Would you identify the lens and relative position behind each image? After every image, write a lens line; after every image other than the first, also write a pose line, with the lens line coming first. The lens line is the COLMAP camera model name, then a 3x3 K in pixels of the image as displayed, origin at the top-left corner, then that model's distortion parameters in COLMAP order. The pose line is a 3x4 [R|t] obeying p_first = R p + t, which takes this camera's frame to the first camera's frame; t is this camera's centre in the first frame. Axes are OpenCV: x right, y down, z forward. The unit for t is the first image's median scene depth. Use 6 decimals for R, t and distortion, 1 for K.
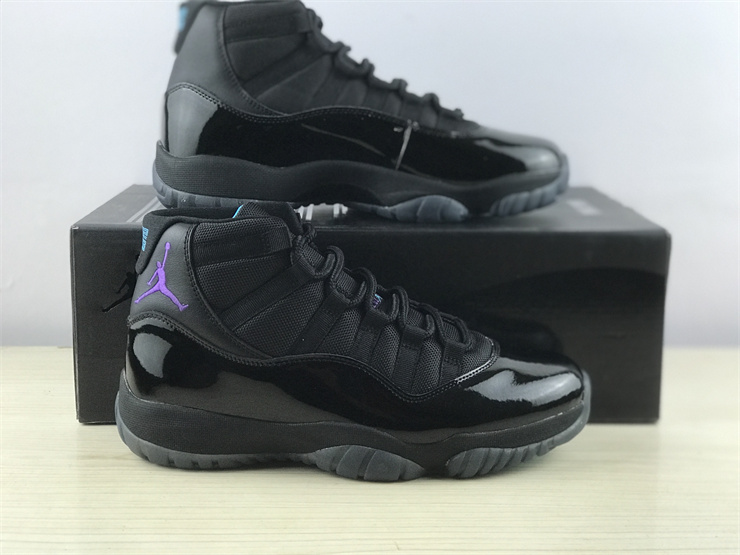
lens RADIAL K [[1270.9, 0, 371.0], [0, 1270.9, 280.4], [0, 0, 1]] dist [0.012303, 0.000000]
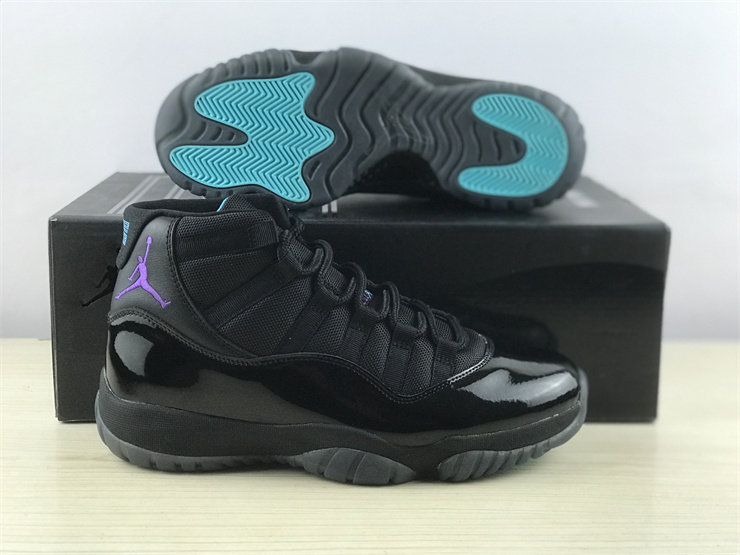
lens RADIAL K [[1270.9, 0, 374.5], [0, 1270.9, 279.5], [0, 0, 1]] dist [0.012303, 0.000000]
pose [[0.999932, 0.002837, 0.011290, -0.000421], [-0.003010, 0.999878, 0.015306, -0.012602], [-0.011246, -0.015339, 0.999819, 0.036169]]
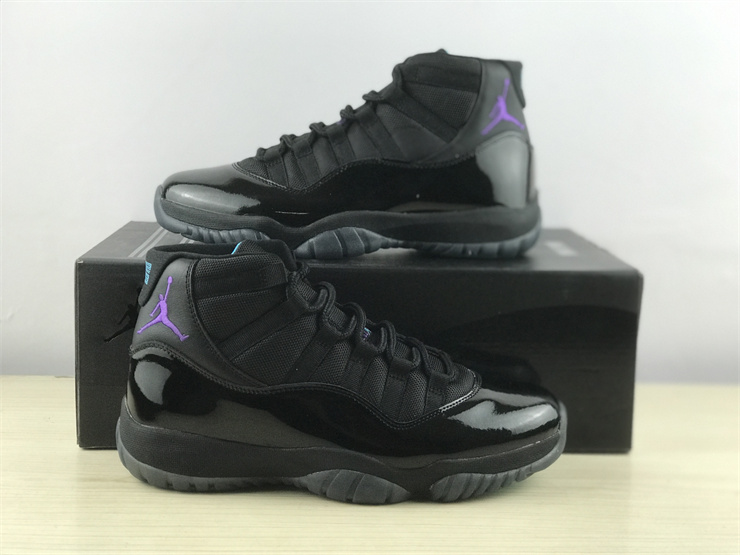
lens RADIAL K [[1270.9, 0, 371.6], [0, 1270.9, 279.1], [0, 0, 1]] dist [0.012303, 0.000000]
pose [[0.999777, 0.011821, 0.017527, -0.010257], [-0.011256, 0.999425, -0.031989, 0.004425], [-0.017895, 0.031784, 0.999335, -0.063113]]
